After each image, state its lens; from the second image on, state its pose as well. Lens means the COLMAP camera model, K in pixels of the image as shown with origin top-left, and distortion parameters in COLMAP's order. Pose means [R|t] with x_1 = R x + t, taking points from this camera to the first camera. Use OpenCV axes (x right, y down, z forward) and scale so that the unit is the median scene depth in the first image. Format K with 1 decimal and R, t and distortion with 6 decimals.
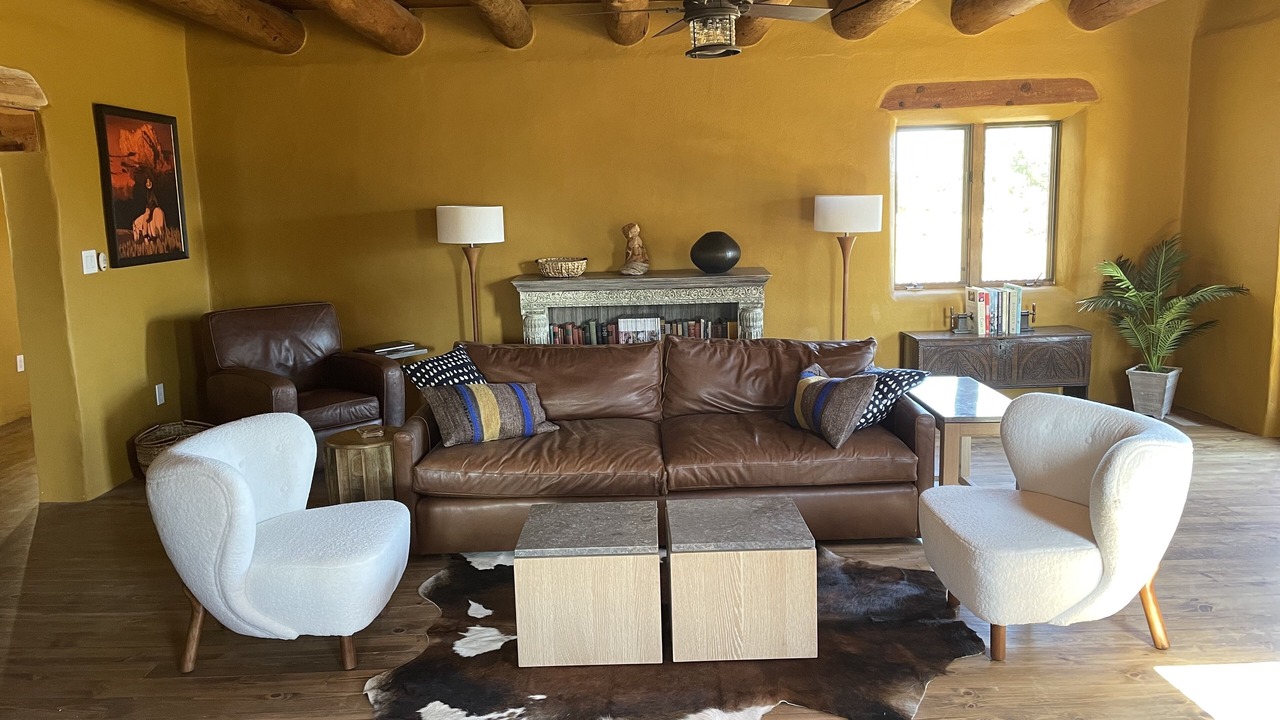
lens RADIAL K [[974.5, 0, 635.2], [0, 974.5, 357.0], [0, 0, 1]] dist [0.071469, -0.090686]
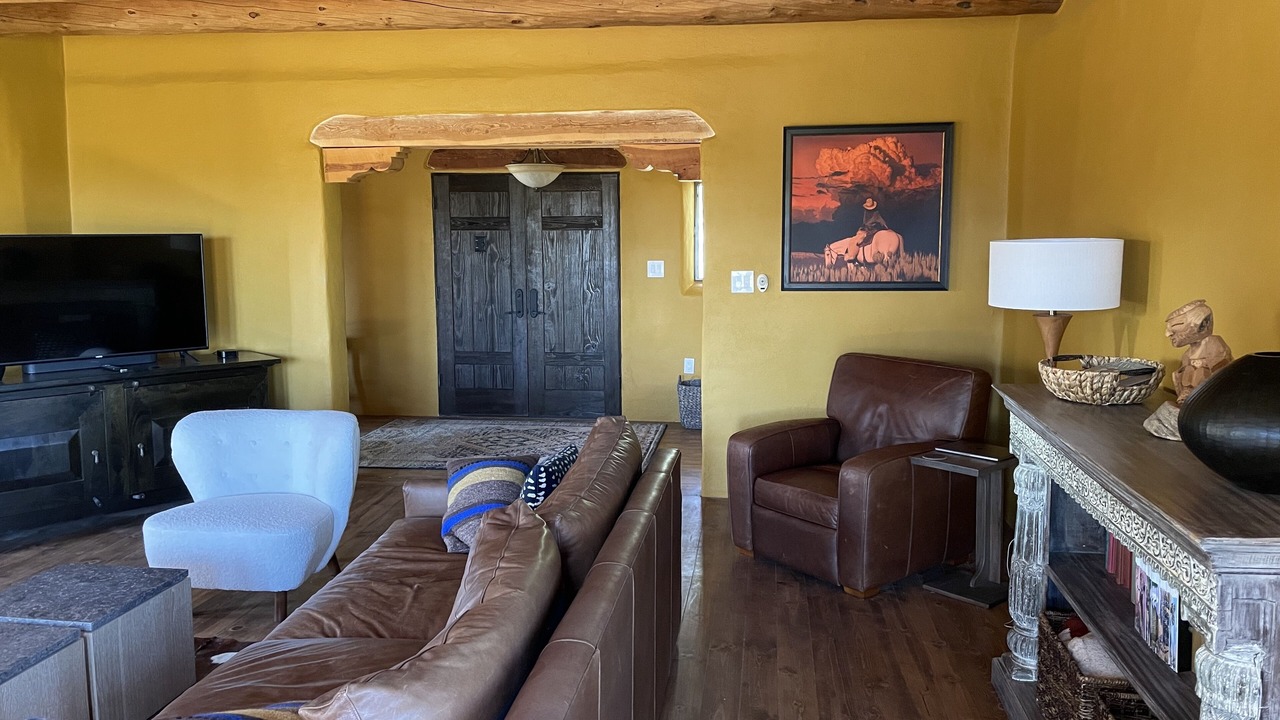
lens RADIAL K [[974.5, 0, 642.8], [0, 974.5, 349.2], [0, 0, 1]] dist [0.071469, -0.090686]
pose [[-0.135592, 0.140644, -0.980731, 0.520462], [-0.152167, 0.975172, 0.160884, -0.189910], [0.979010, 0.171050, -0.110825, 1.099610]]
